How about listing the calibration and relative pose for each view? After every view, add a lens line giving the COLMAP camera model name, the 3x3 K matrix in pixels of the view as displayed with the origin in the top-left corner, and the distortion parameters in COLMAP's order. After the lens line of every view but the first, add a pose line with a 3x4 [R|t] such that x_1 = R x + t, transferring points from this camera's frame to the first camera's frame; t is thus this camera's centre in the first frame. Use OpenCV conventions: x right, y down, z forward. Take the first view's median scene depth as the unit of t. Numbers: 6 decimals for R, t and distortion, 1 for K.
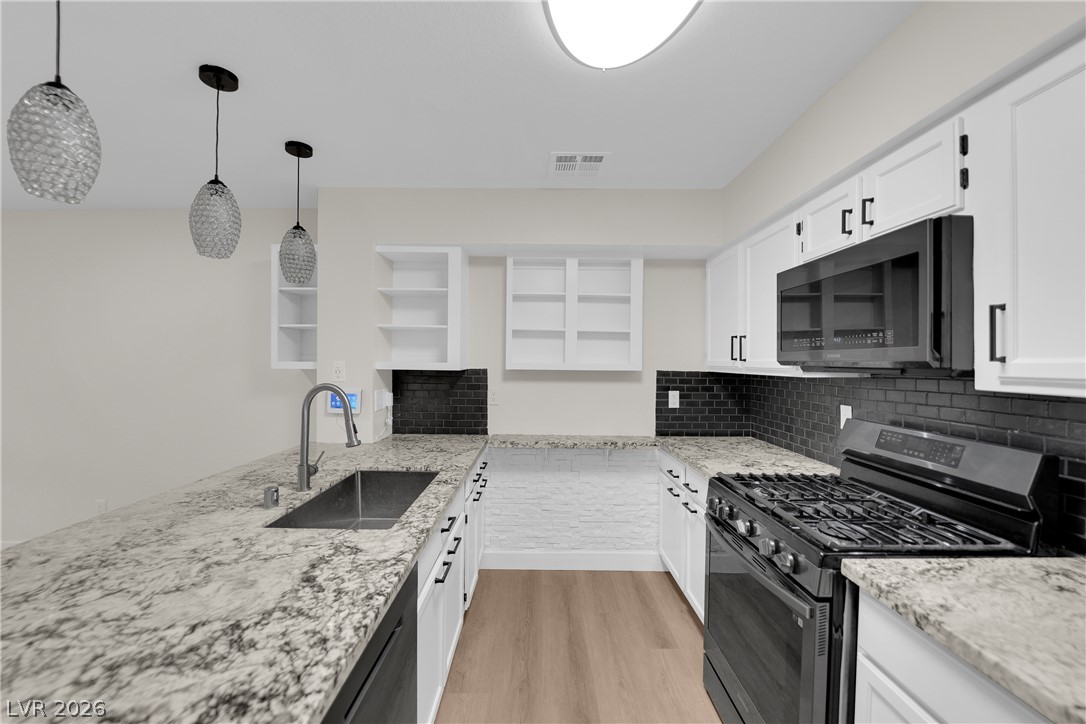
lens RADIAL K [[437.6, 0, 538.9], [0, 437.6, 364.2], [0, 0, 1]] dist [-0.010191, -0.003688]
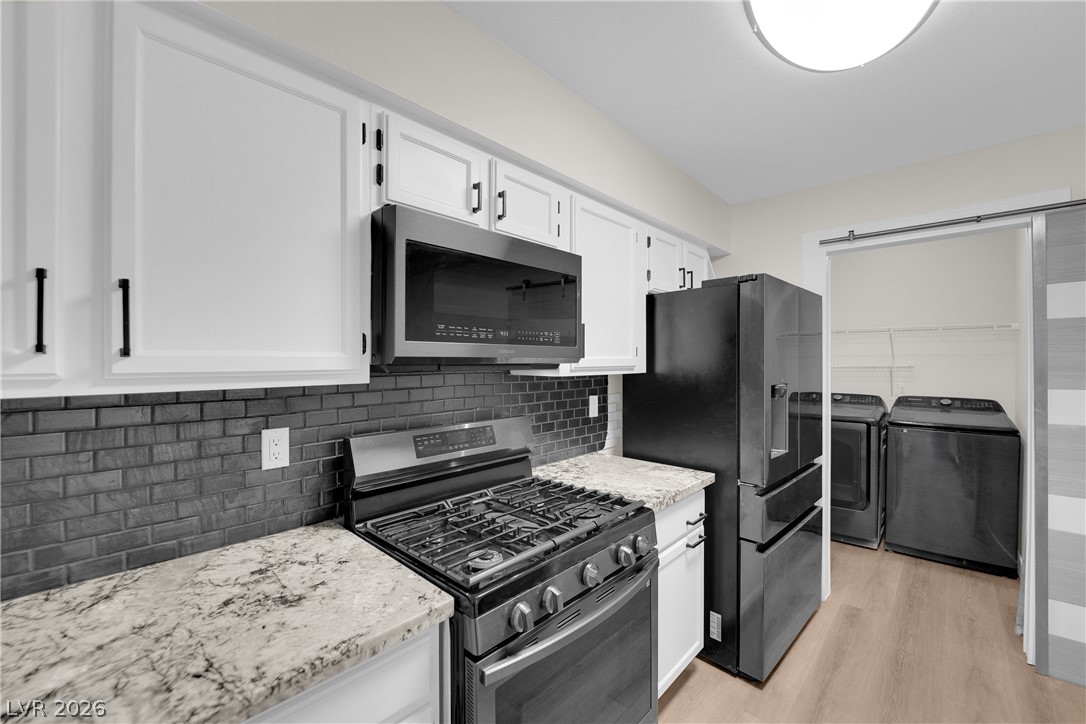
lens RADIAL K [[437.6, 0, 537.8], [0, 437.6, 363.1], [0, 0, 1]] dist [-0.010191, -0.003688]
pose [[-0.725658, -0.011509, 0.687959, 0.015488], [0.000915, 0.999843, 0.017692, -0.010390], [-0.688055, 0.013467, -0.725534, 1.481512]]
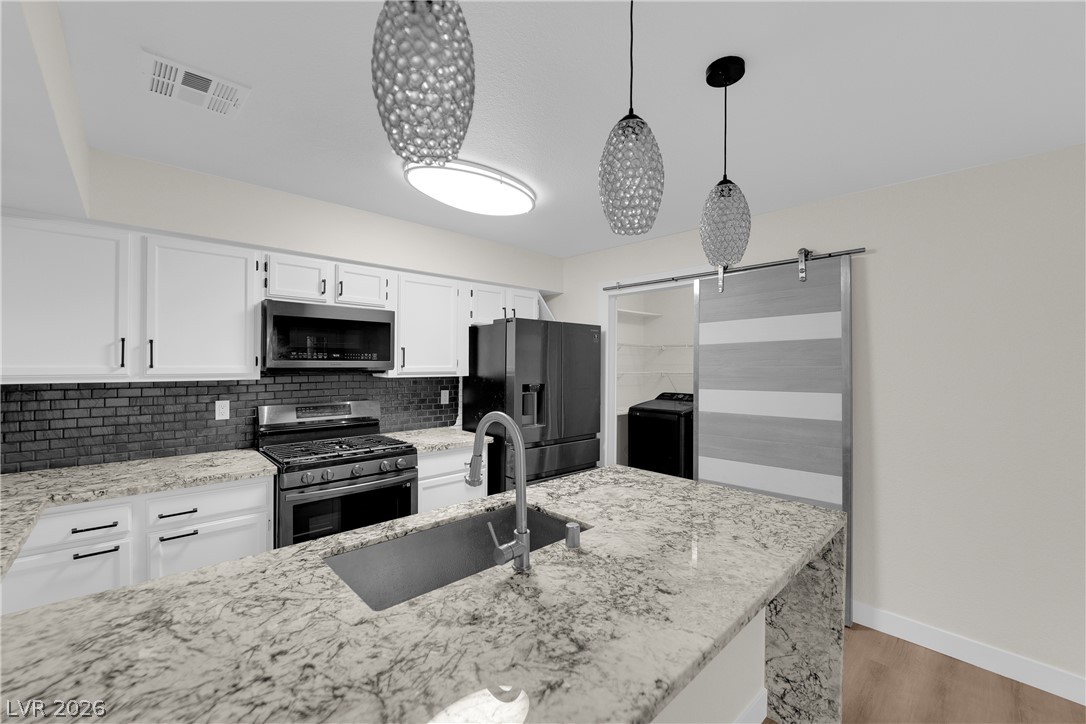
lens RADIAL K [[437.6, 0, 538.0], [0, 437.6, 362.7], [0, 0, 1]] dist [-0.010191, -0.003688]
pose [[-0.681855, -0.014810, 0.731338, -1.086196], [-0.007333, 0.999883, 0.013411, -0.051631], [-0.731451, 0.003782, -0.681884, 1.485946]]
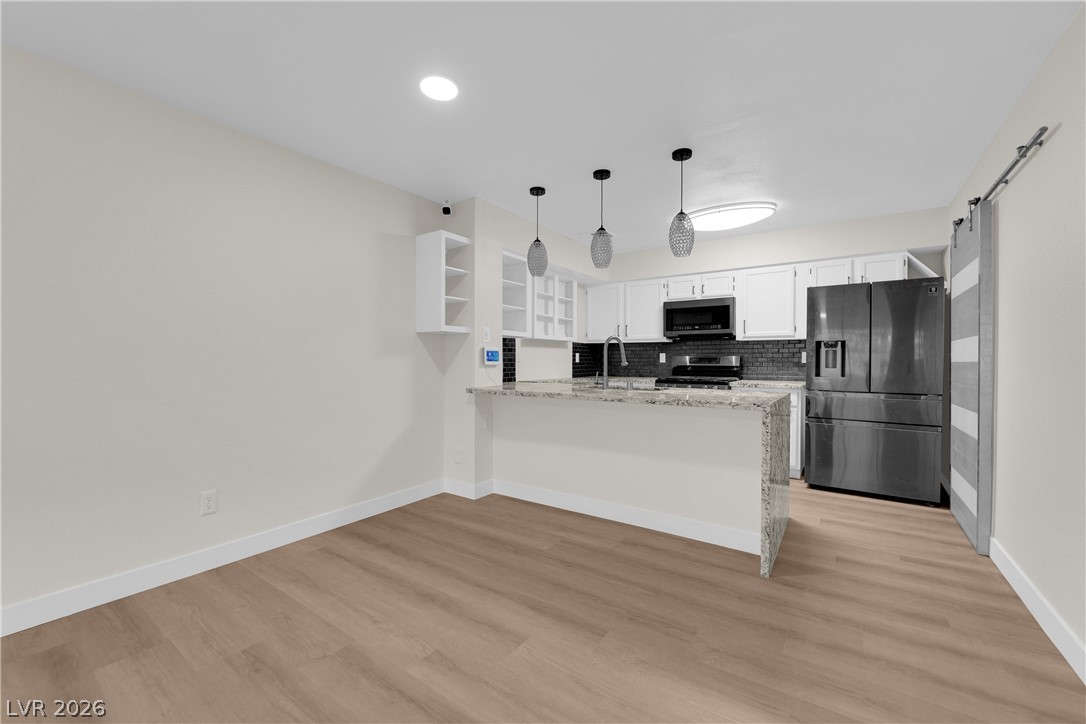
lens RADIAL K [[437.6, 0, 538.6], [0, 437.6, 363.3], [0, 0, 1]] dist [-0.010191, -0.003688]
pose [[0.574186, -0.015226, 0.818583, -2.383820], [0.009723, 0.999883, 0.011778, 0.145671], [-0.818667, 0.001197, 0.574267, 0.106673]]
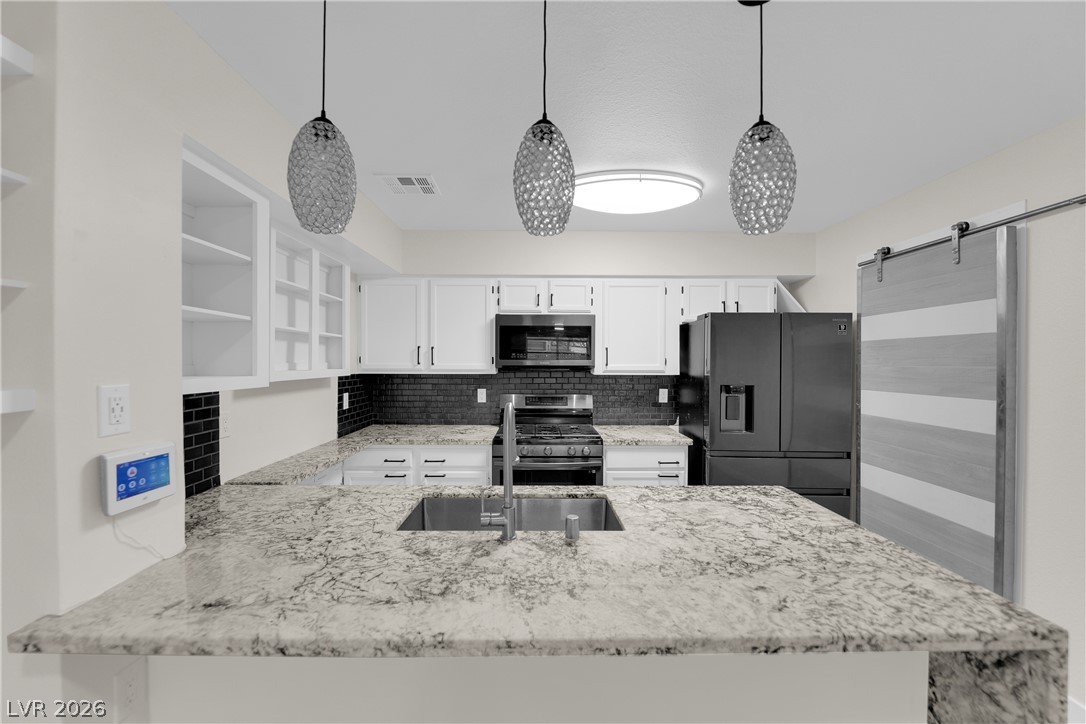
lens RADIAL K [[437.6, 0, 538.9], [0, 437.6, 362.5], [0, 0, 1]] dist [-0.010191, -0.003688]
pose [[-0.006965, -0.014688, 0.999868, -1.369937], [0.003760, 0.999885, 0.014714, -0.049130], [-0.999969, 0.003862, -0.006909, 0.965350]]
